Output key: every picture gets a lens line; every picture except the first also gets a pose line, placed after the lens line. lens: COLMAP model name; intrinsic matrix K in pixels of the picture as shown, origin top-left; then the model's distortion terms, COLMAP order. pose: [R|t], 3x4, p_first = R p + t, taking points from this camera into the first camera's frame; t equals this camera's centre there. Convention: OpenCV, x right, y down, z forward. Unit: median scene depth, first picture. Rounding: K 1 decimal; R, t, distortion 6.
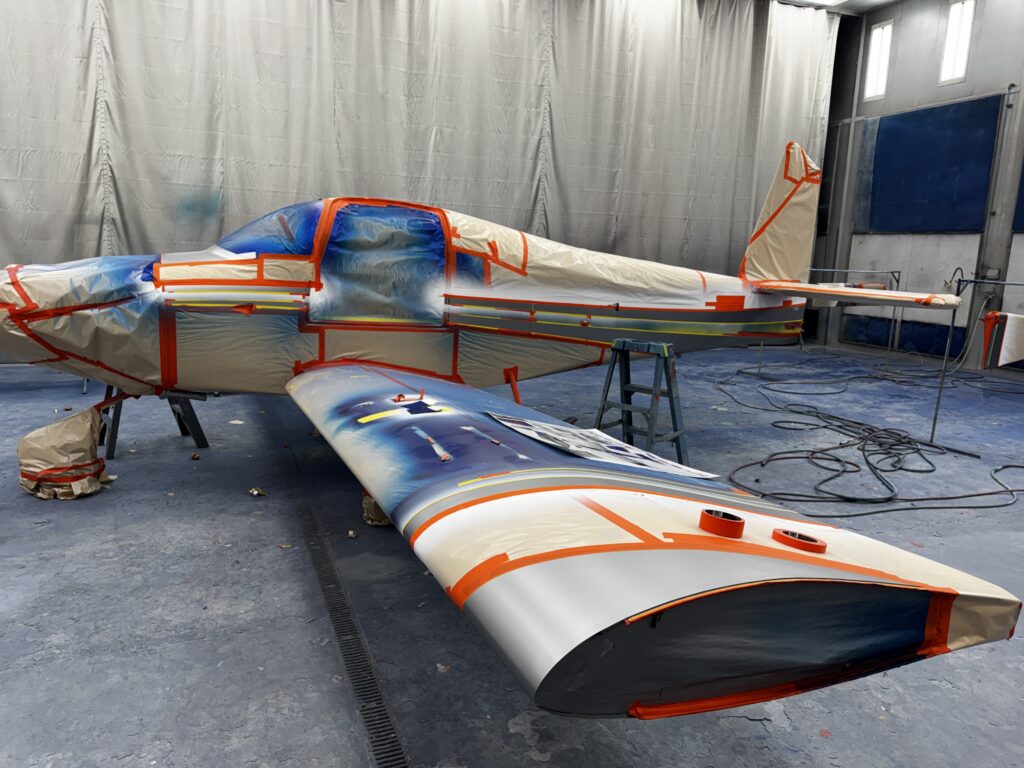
lens RADIAL K [[718.4, 0, 513.9], [0, 718.4, 393.4], [0, 0, 1]] dist [0.045195, -0.061864]
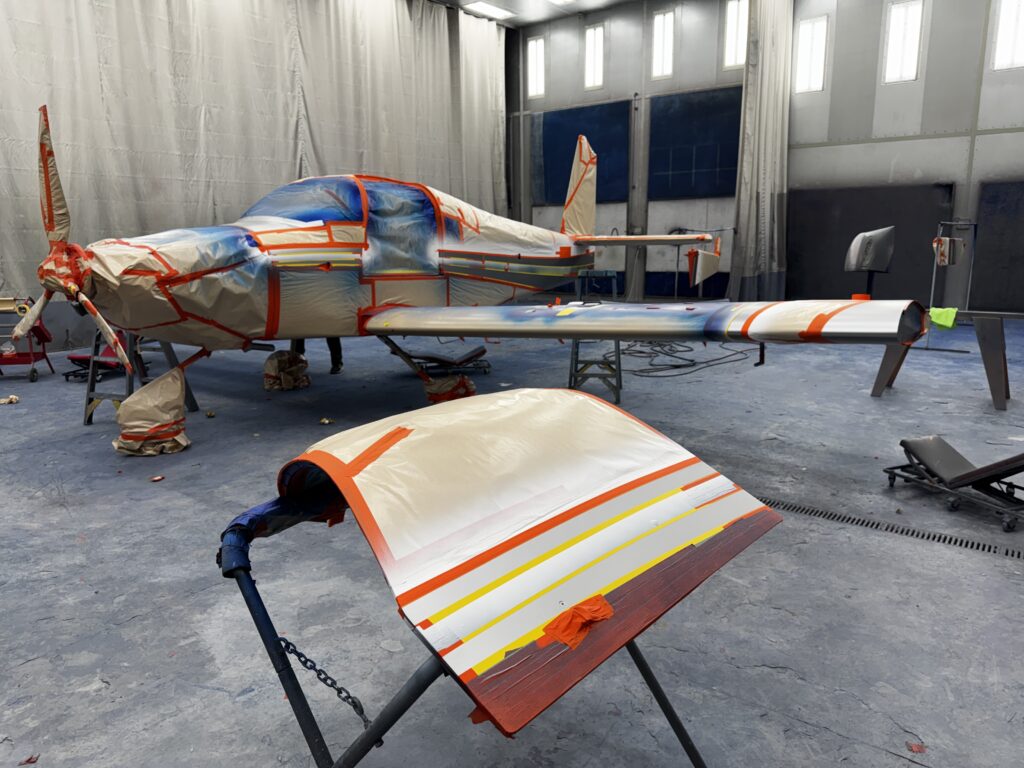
lens RADIAL K [[718.4, 0, 509.6], [0, 718.4, 397.8], [0, 0, 1]] dist [0.045195, -0.061864]
pose [[0.856926, -0.155331, 0.491477, -0.339468], [0.140377, 0.987799, 0.067436, 0.029559], [-0.495956, 0.011204, 0.868276, -0.099642]]
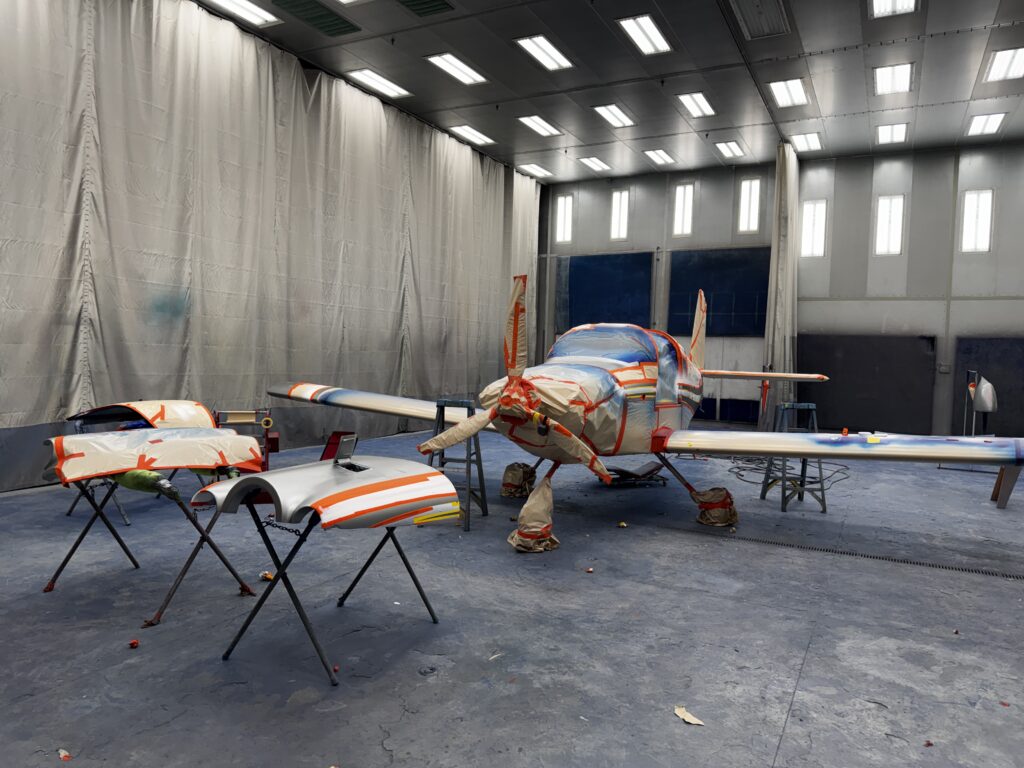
lens RADIAL K [[718.4, 0, 507.6], [0, 718.4, 390.2], [0, 0, 1]] dist [0.045195, -0.061864]
pose [[0.768050, -0.044694, 0.638829, -0.716420], [0.121288, 0.989659, -0.076583, -0.023840], [-0.628800, 0.136301, 0.765528, 0.007809]]
